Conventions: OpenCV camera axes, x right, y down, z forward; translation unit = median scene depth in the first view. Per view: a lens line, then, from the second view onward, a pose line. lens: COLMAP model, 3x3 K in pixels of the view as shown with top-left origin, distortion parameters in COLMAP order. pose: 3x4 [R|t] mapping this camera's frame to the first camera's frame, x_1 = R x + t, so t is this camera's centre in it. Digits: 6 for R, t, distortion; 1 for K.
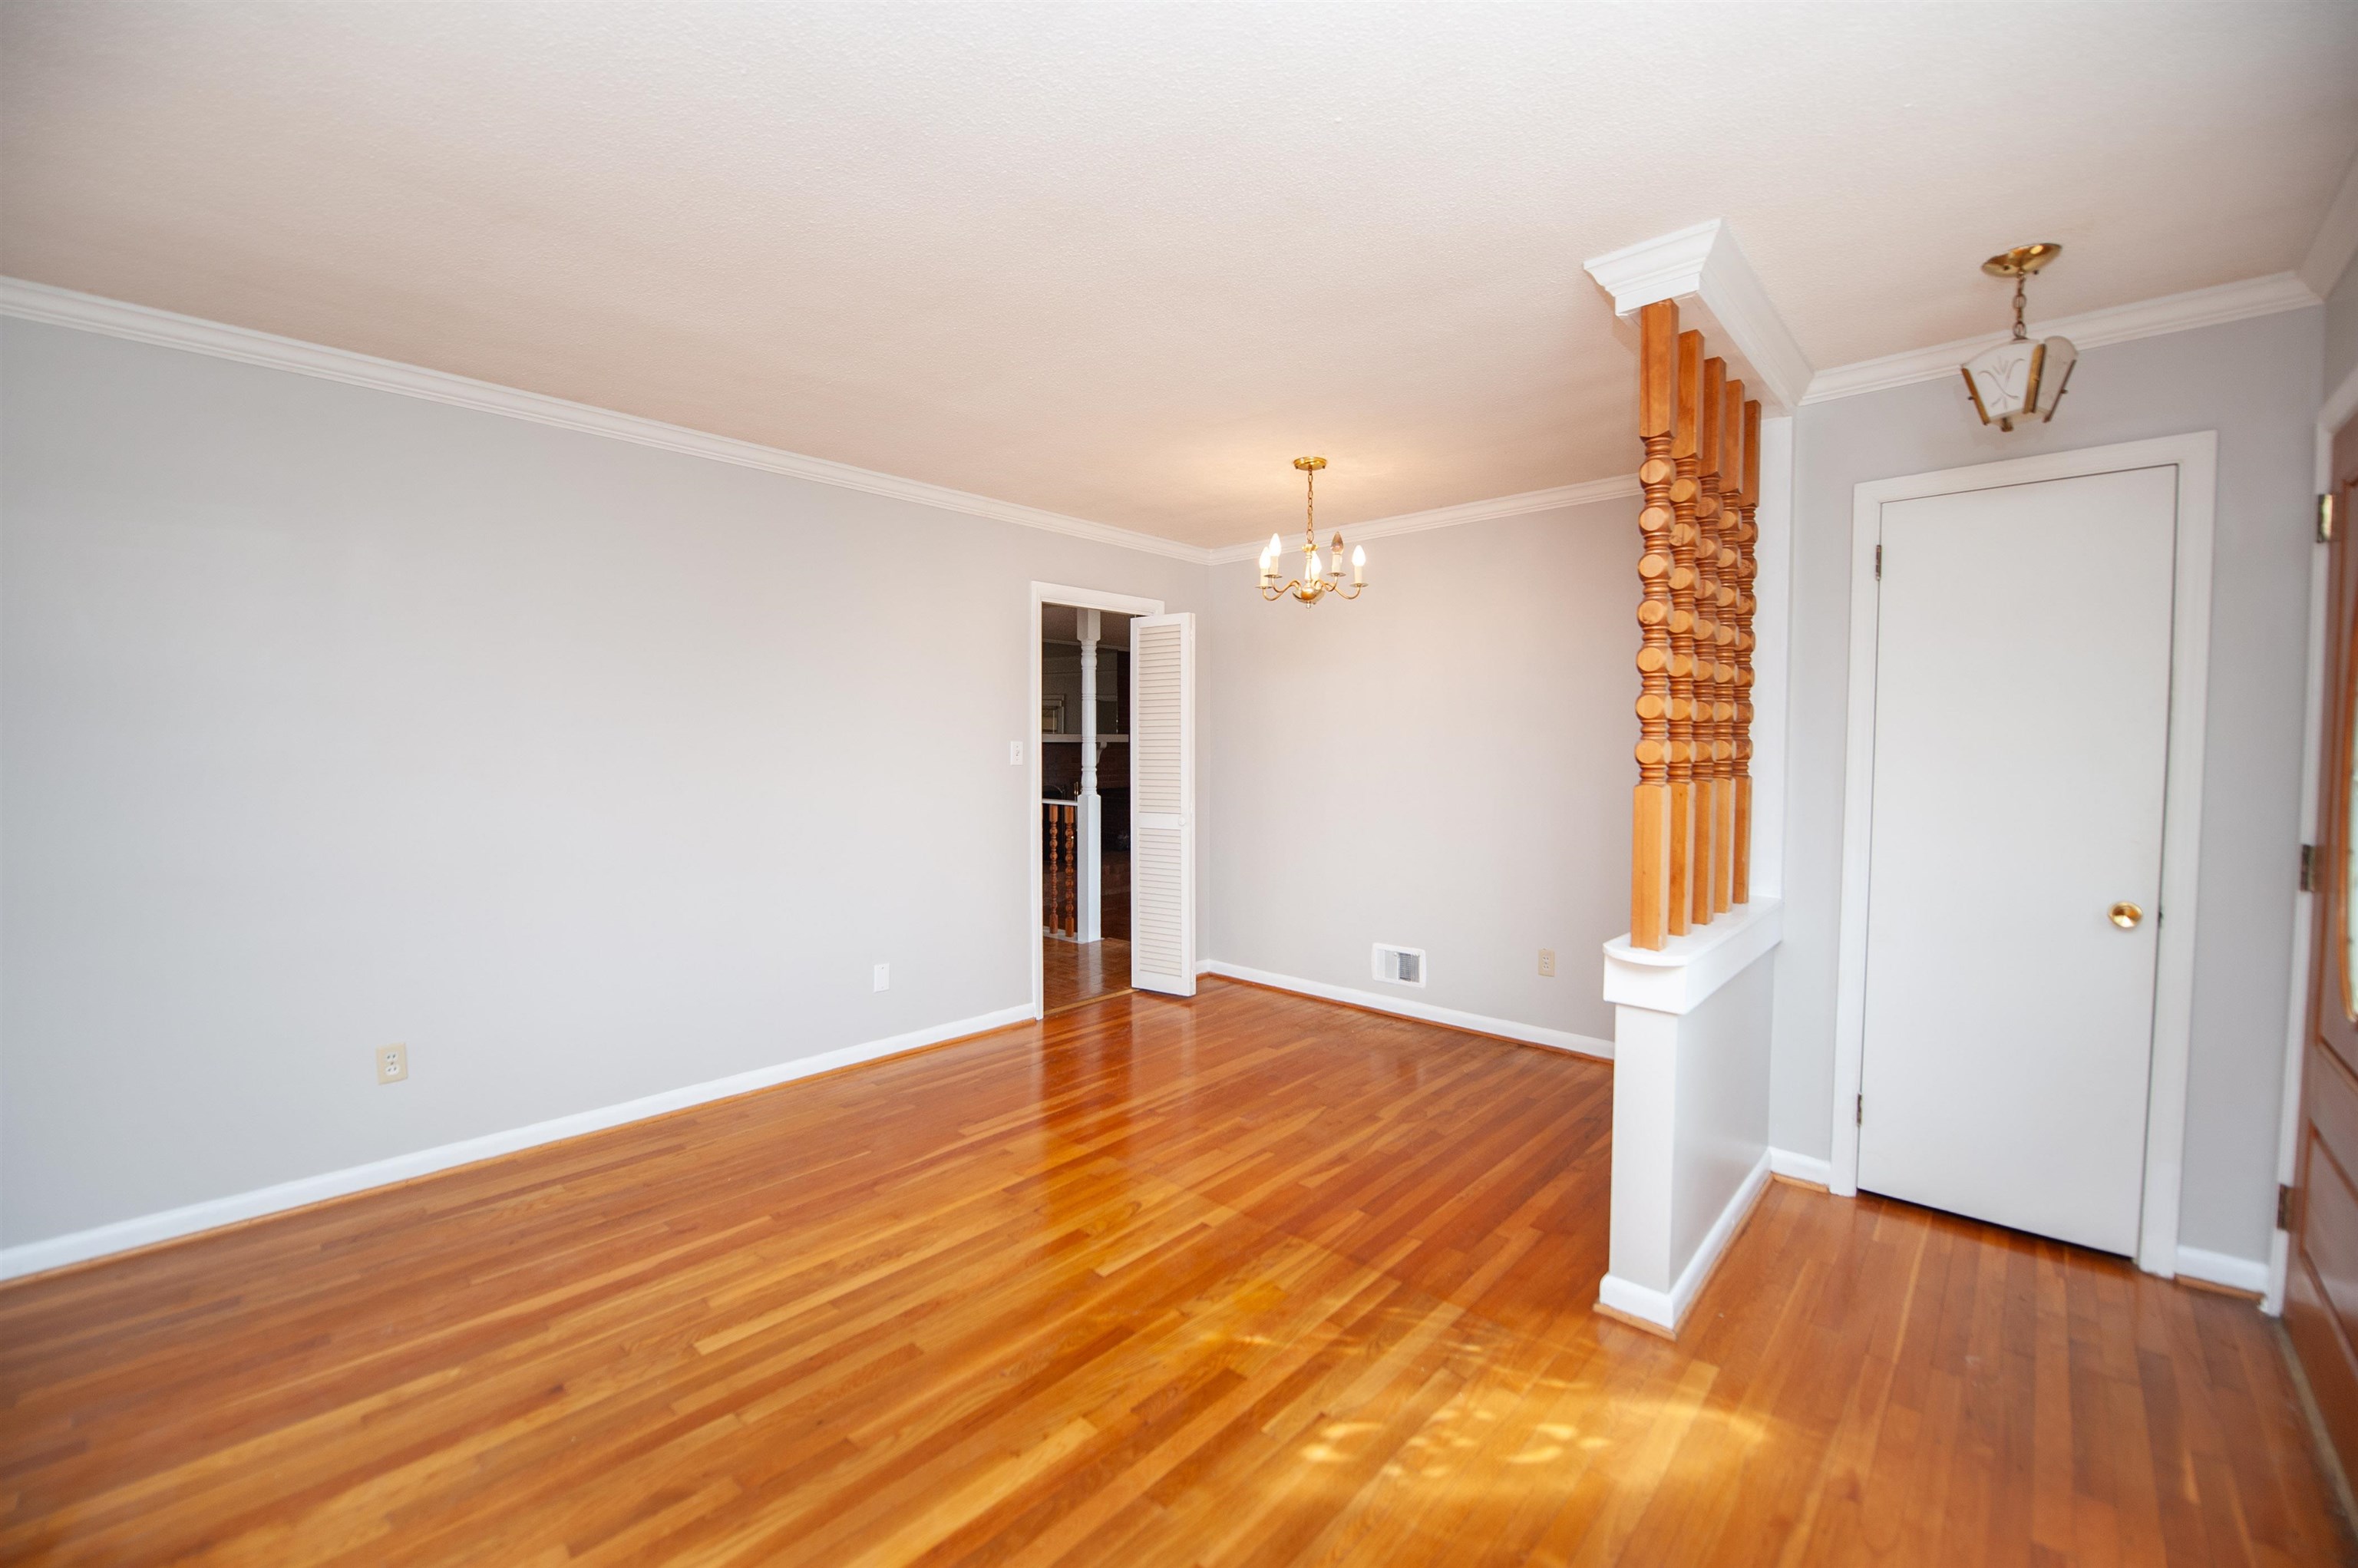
lens RADIAL K [[942.0, 0, 1167.4], [0, 942.0, 793.6], [0, 0, 1]] dist [-0.017612, -0.001688]
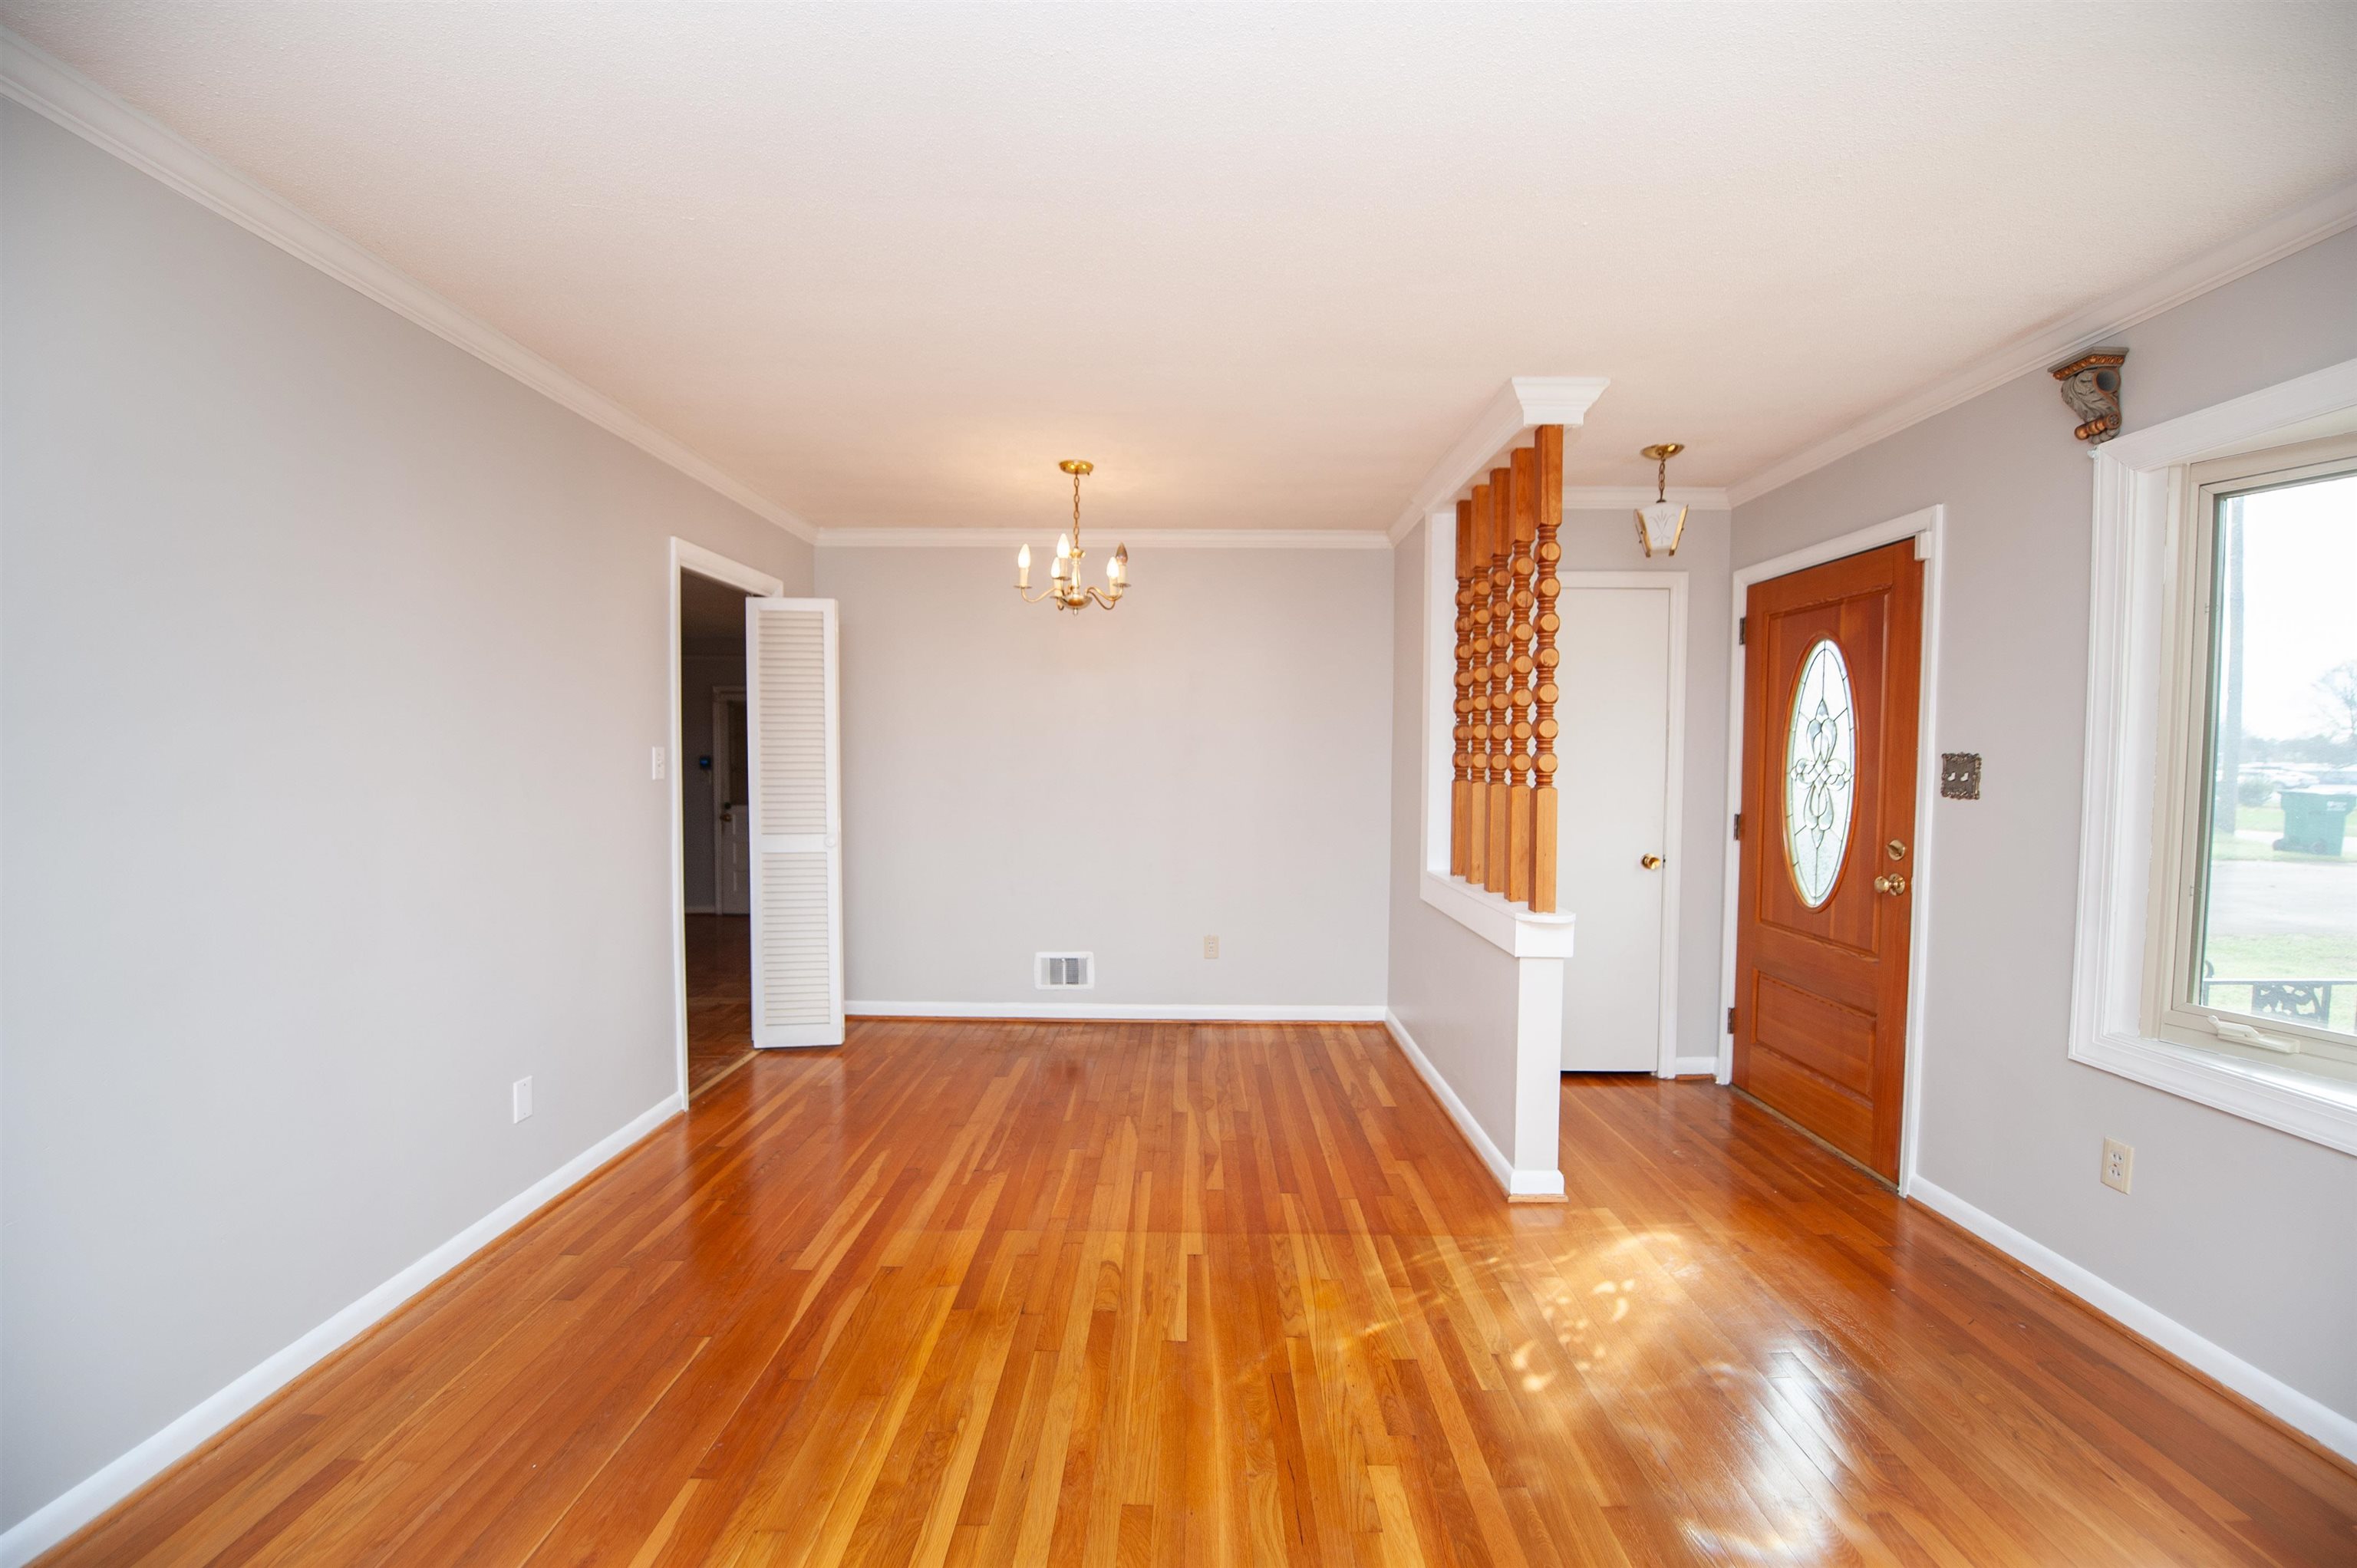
lens RADIAL K [[941.6, 0, 1160.1], [0, 941.6, 793.8], [0, 0, 1]] dist [-0.017612, -0.001688]
pose [[0.742448, -0.024424, 0.669458, -0.601776], [0.028841, 0.999574, 0.004481, -0.017528], [-0.669283, 0.015981, 0.742836, 0.296709]]
